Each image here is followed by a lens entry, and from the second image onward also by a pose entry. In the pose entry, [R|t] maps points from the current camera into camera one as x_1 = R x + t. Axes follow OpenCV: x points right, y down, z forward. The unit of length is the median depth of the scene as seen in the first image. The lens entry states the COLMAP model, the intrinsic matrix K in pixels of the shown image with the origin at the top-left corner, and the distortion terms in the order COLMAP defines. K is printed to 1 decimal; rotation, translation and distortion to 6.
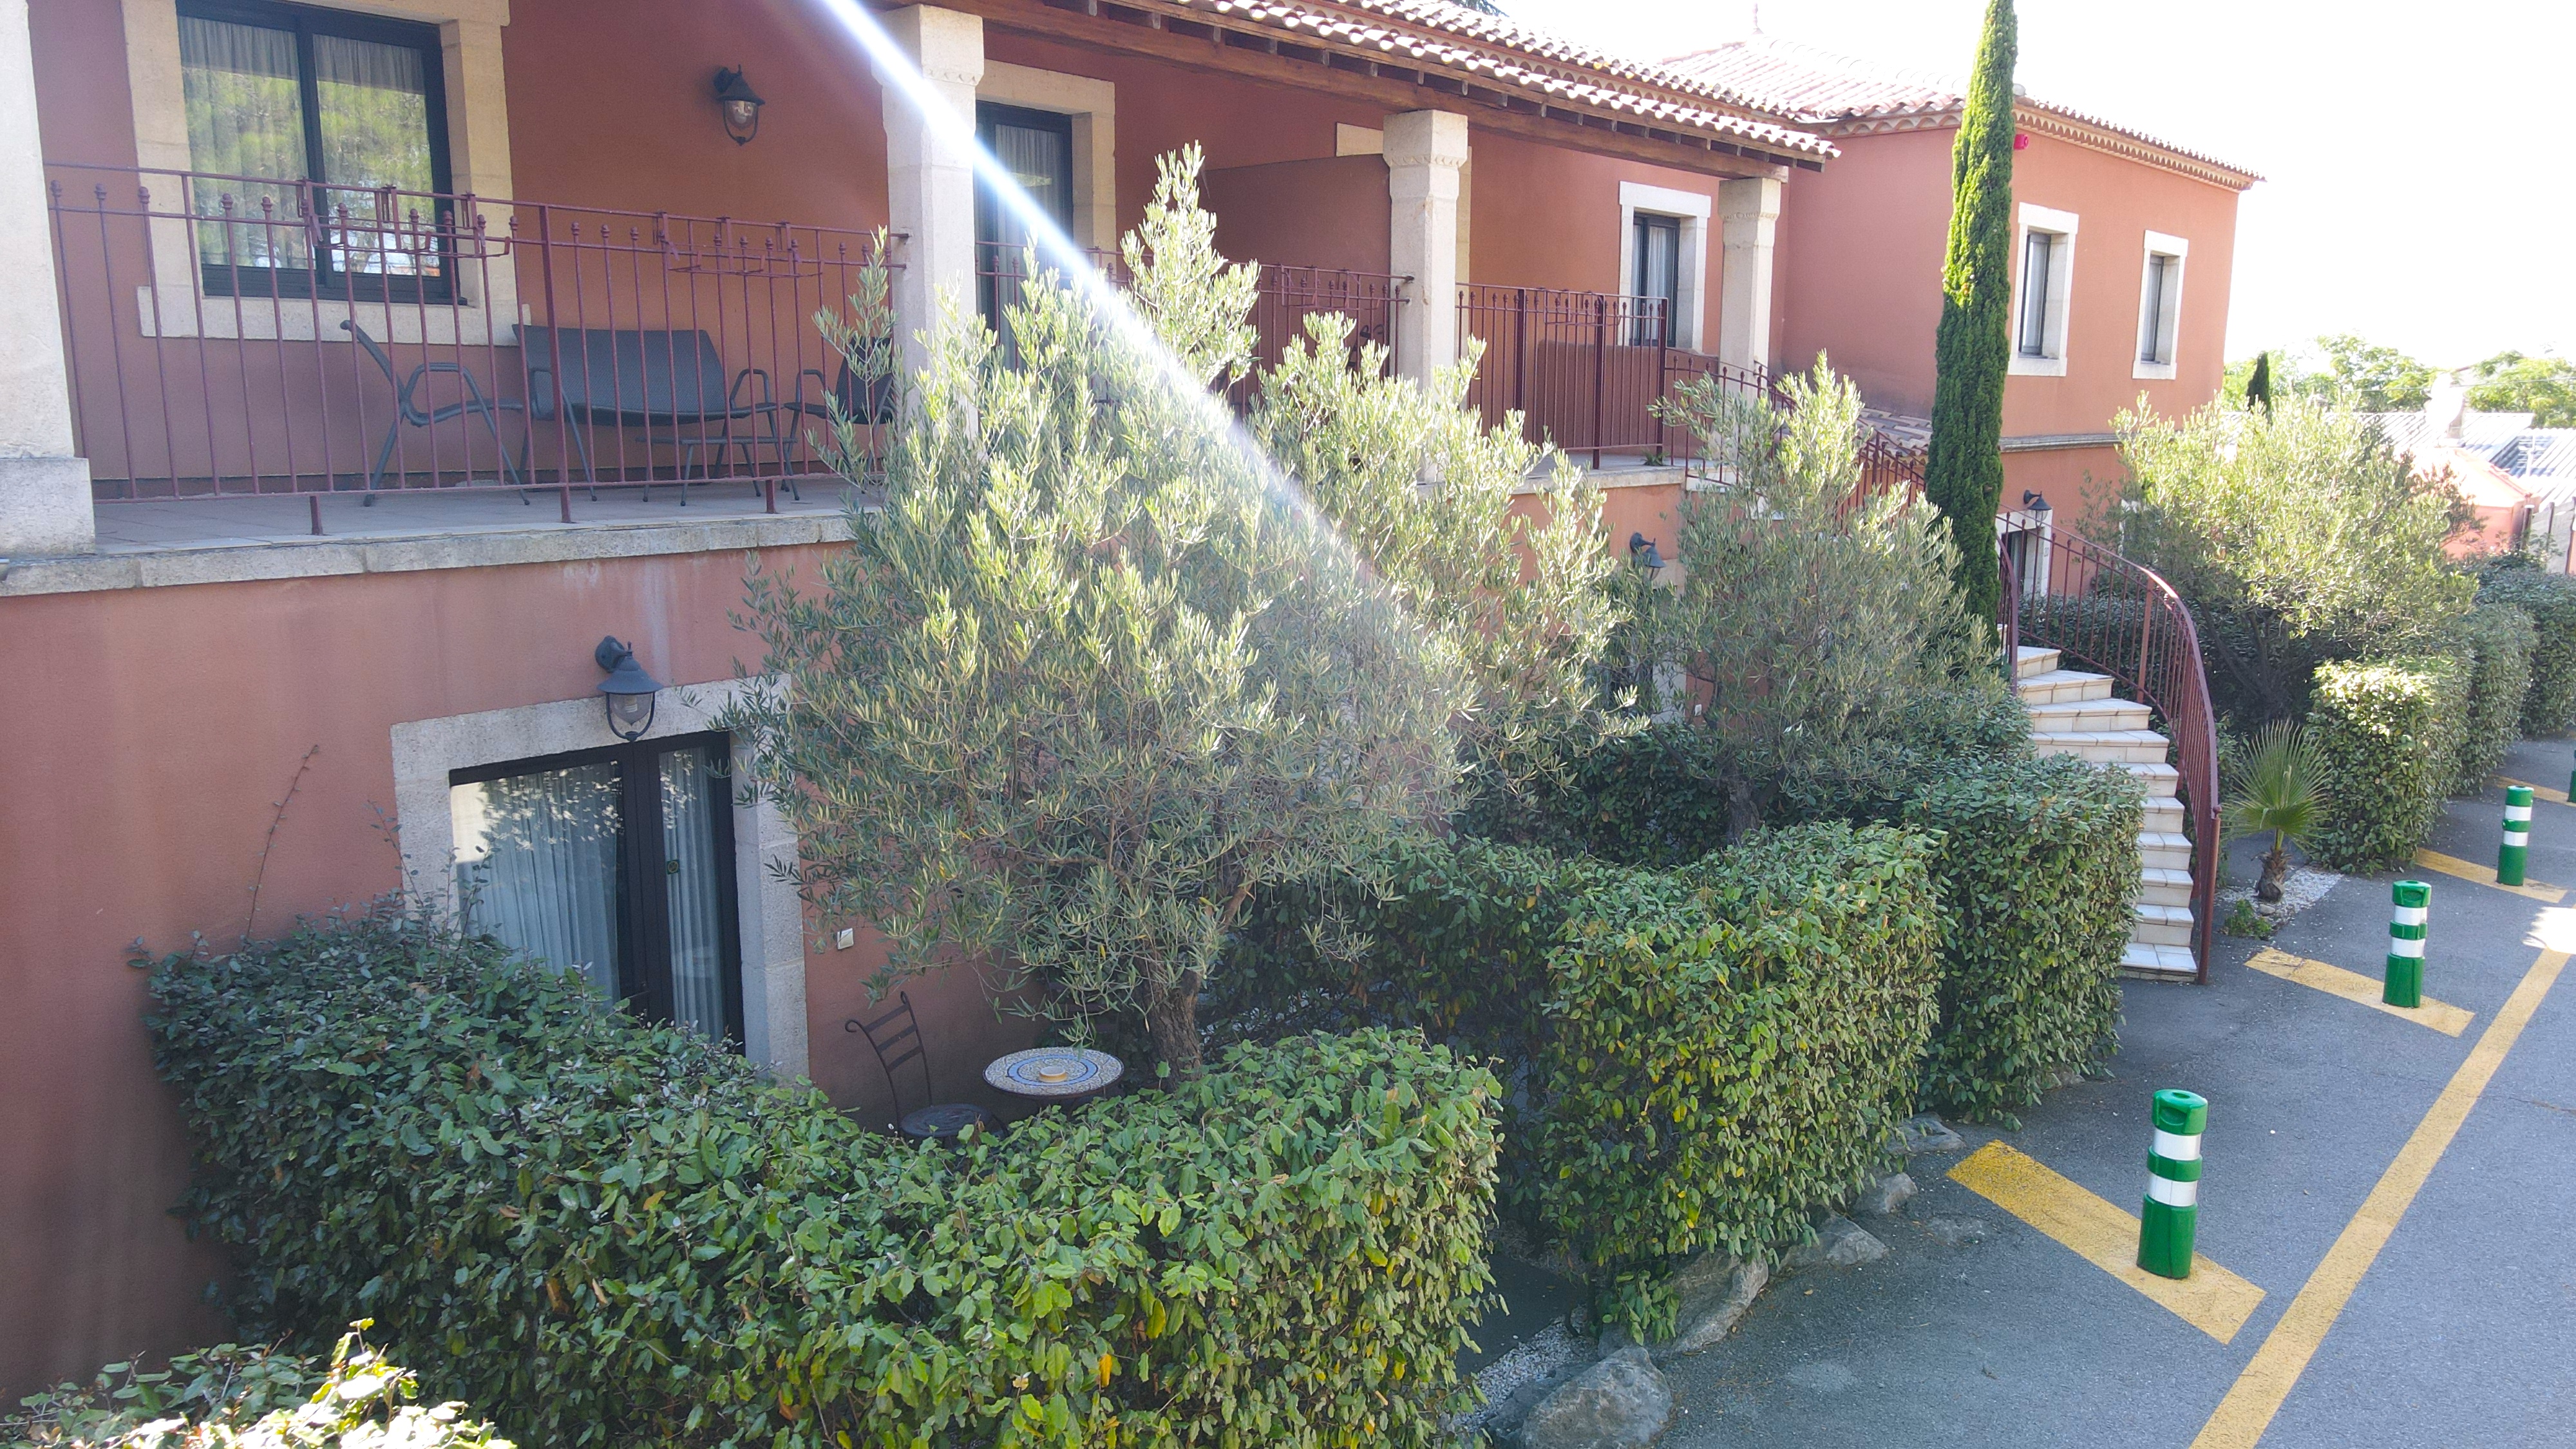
lens RADIAL K [[1901.0, 0, 1291.2], [0, 1901.0, 738.6], [0, 0, 1]] dist [-0.000539, 0.032262]
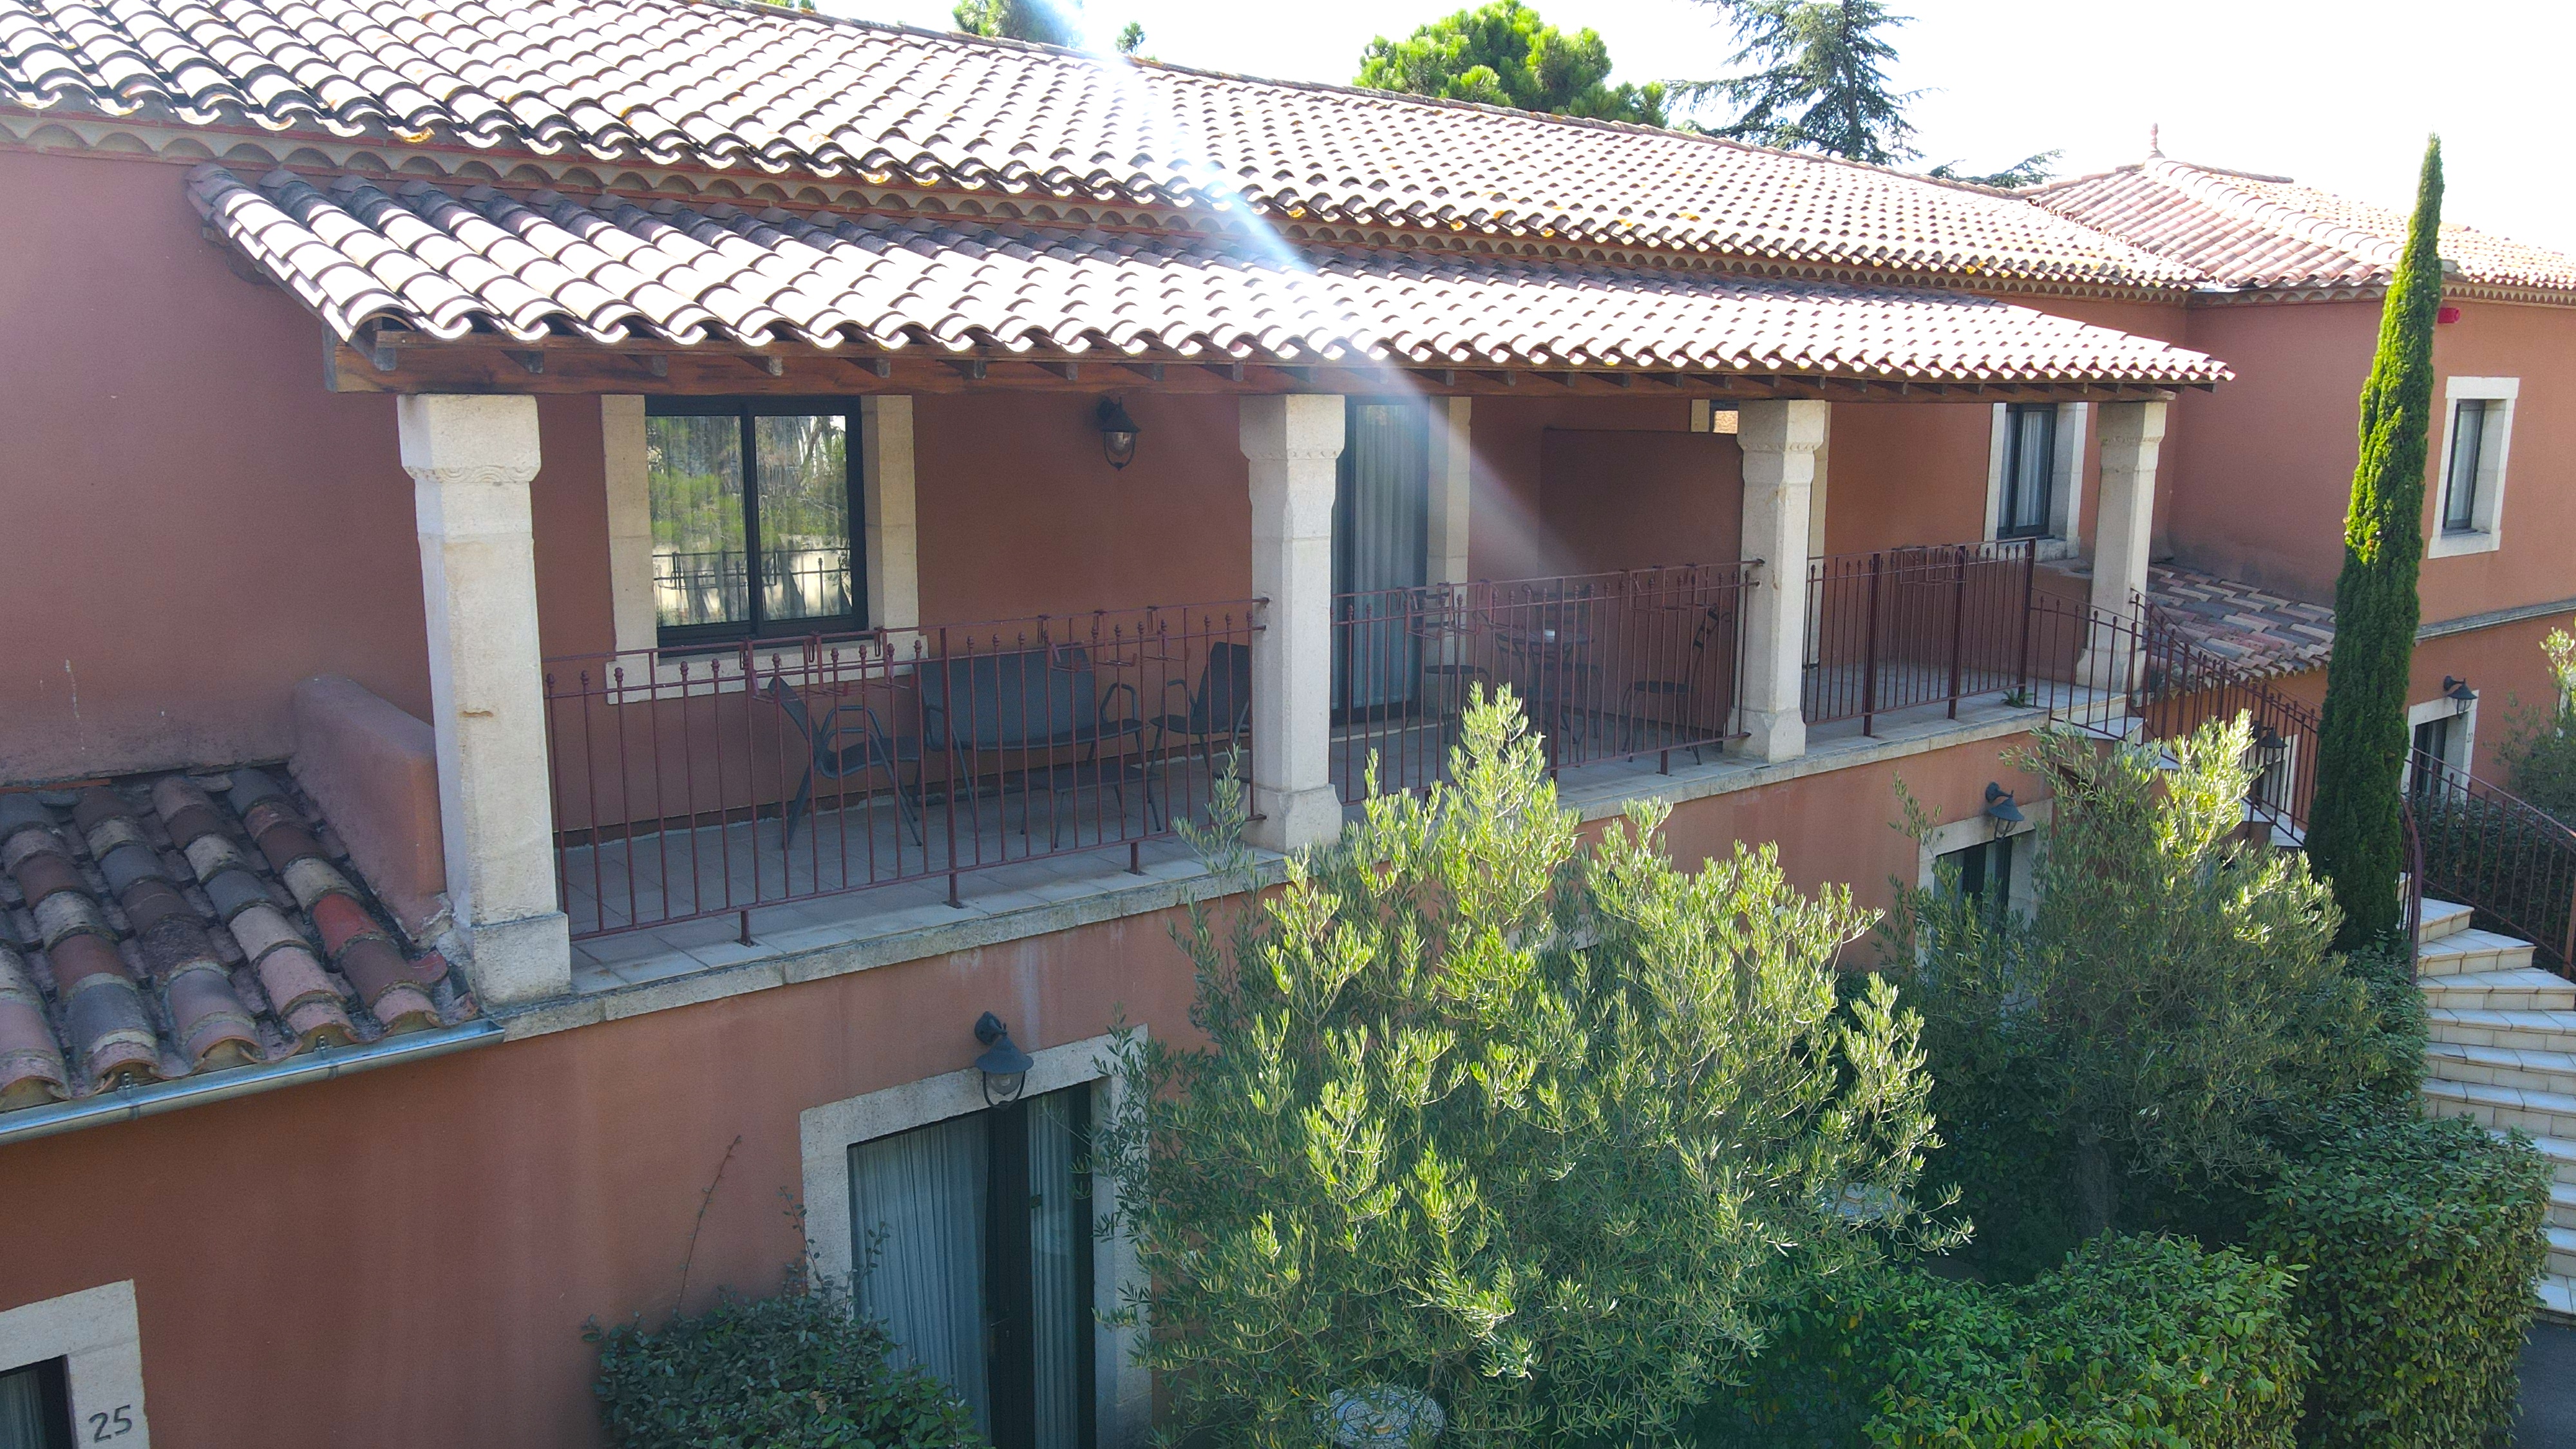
lens RADIAL K [[1899.1, 0, 1288.6], [0, 1899.1, 742.0], [0, 0, 1]] dist [0.002564, 0.029475]
pose [[0.982731, 0.031946, -0.182260, 0.005017], [-0.032047, 0.999484, 0.002395, -0.182225], [0.182242, 0.003487, 0.983247, -0.037268]]
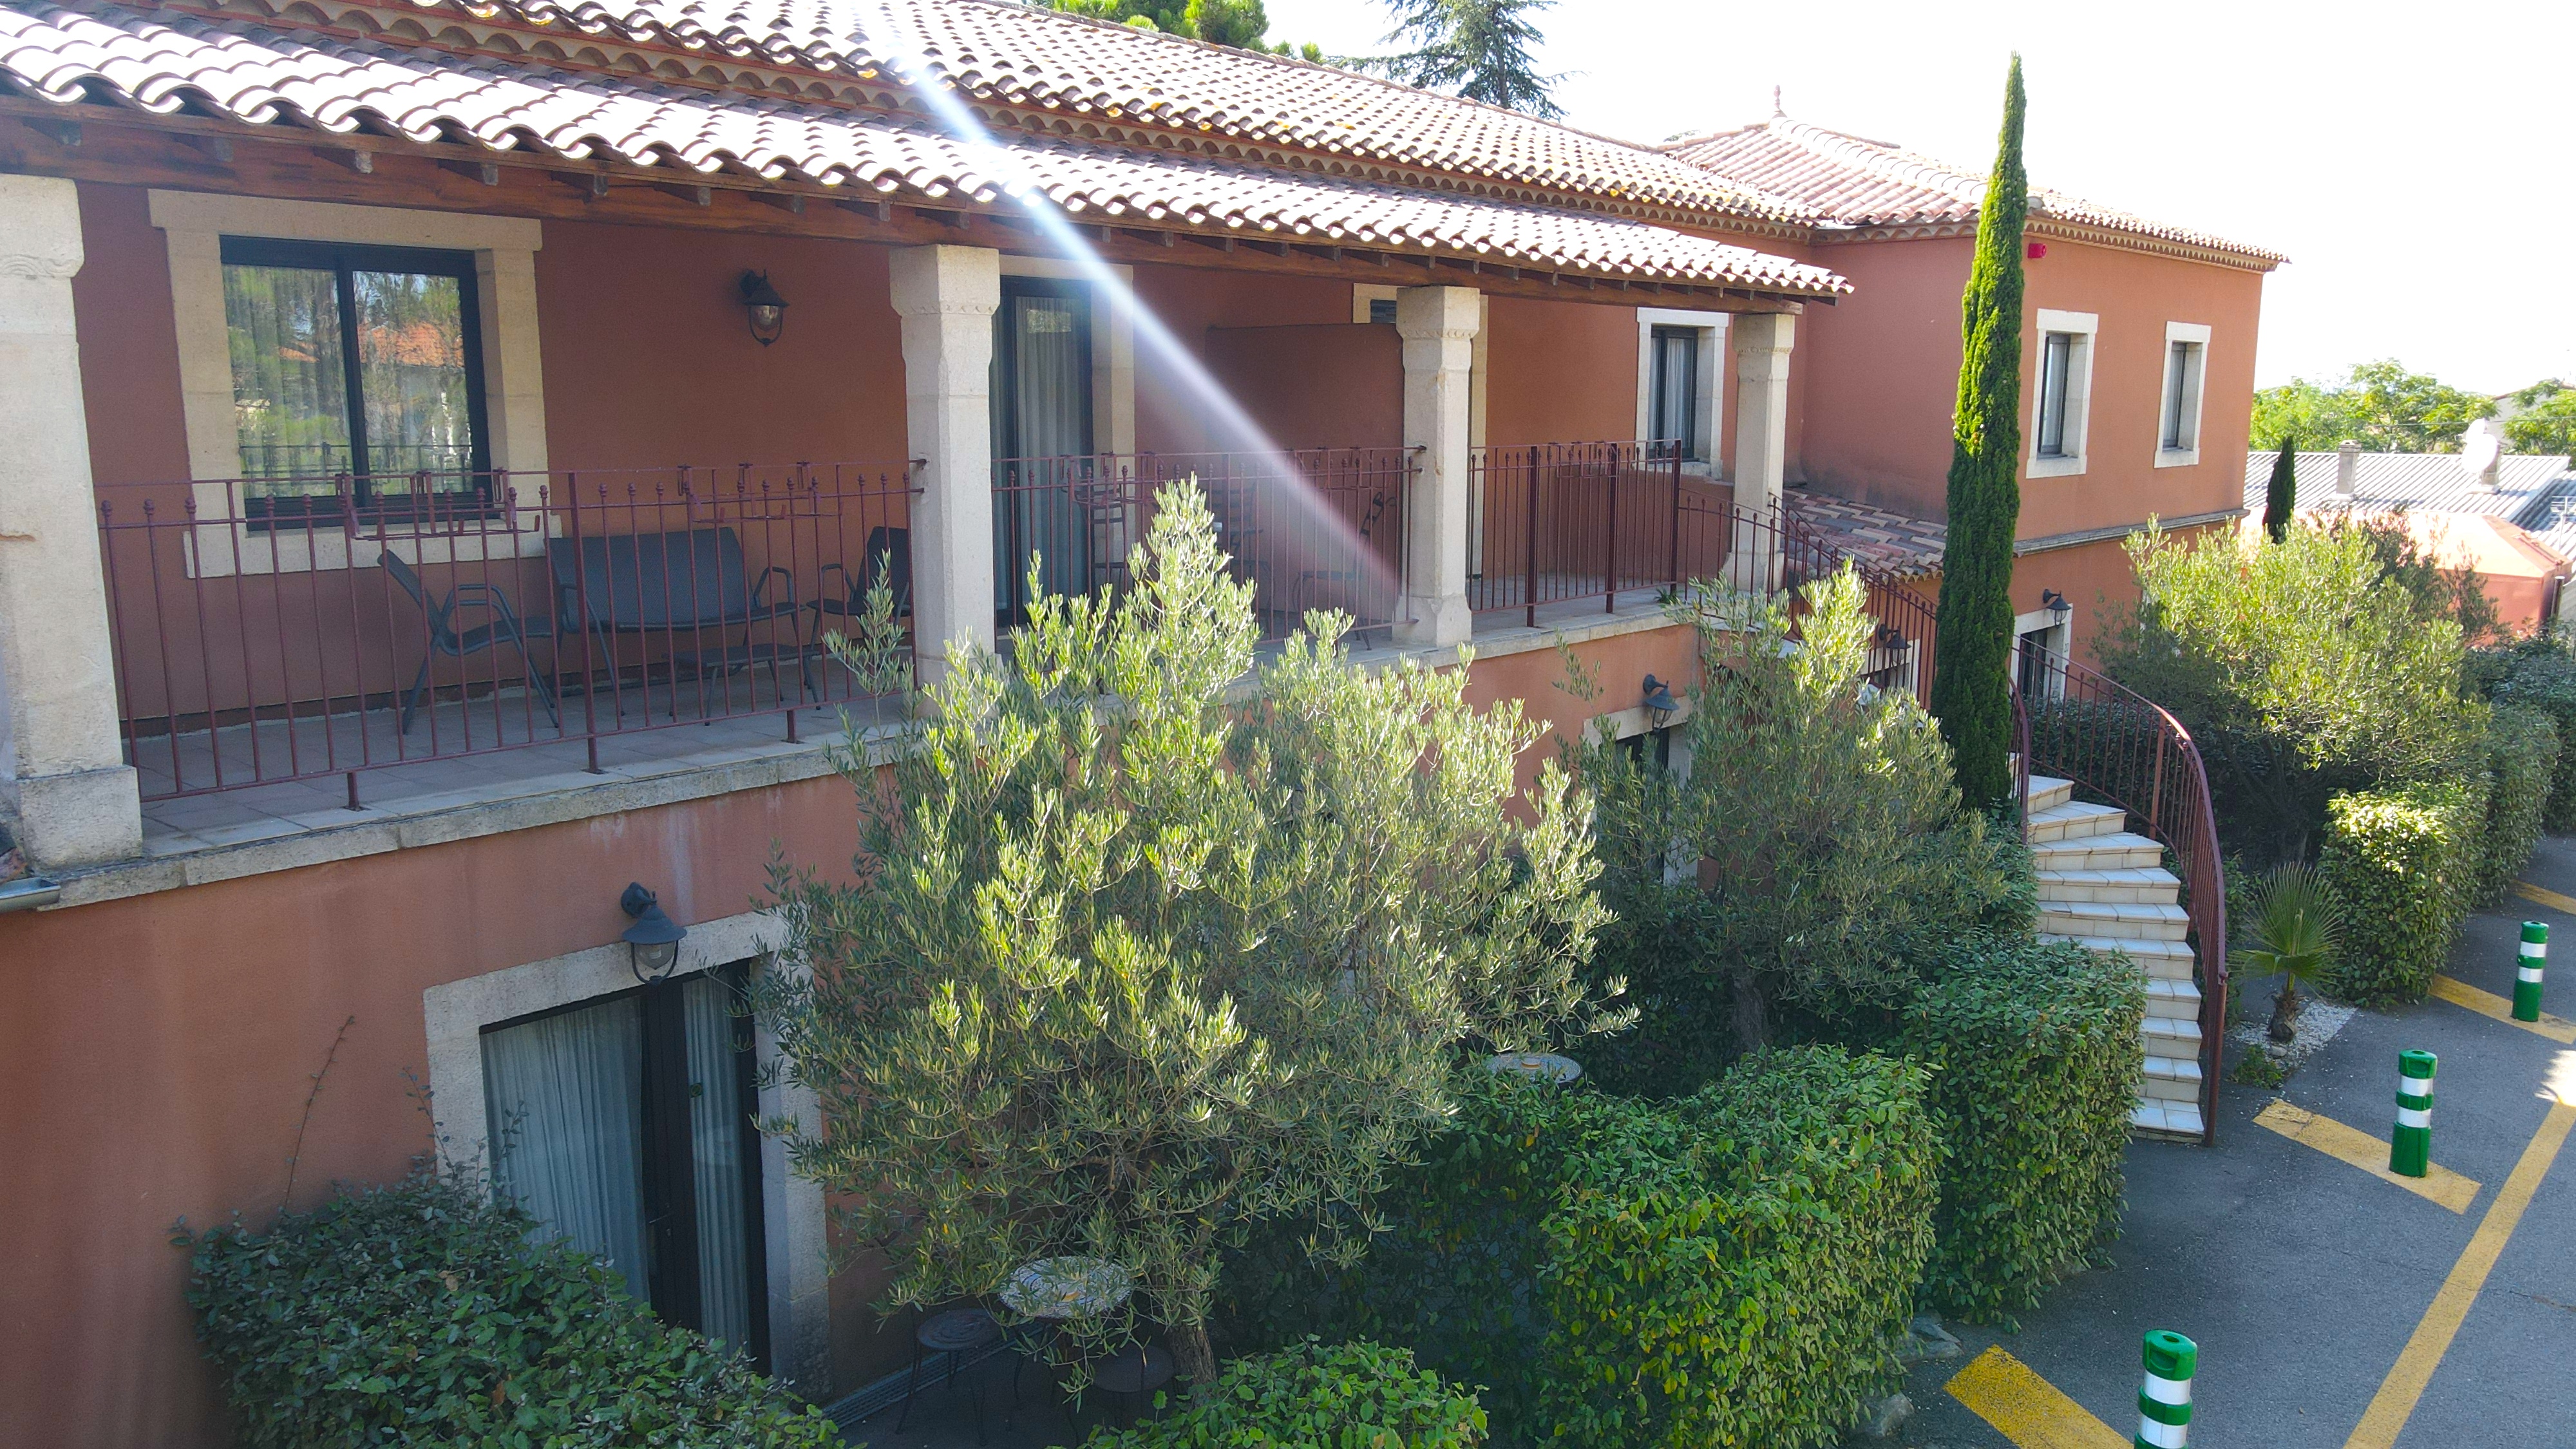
lens RADIAL K [[1901.0, 0, 1291.2], [0, 1901.0, 738.6], [0, 0, 1]] dist [-0.000539, 0.032262]
pose [[0.999856, 0.001186, -0.016924, 0.012543], [-0.001213, 0.999998, -0.001590, -0.109814], [0.016922, 0.001610, 0.999856, -0.021221]]
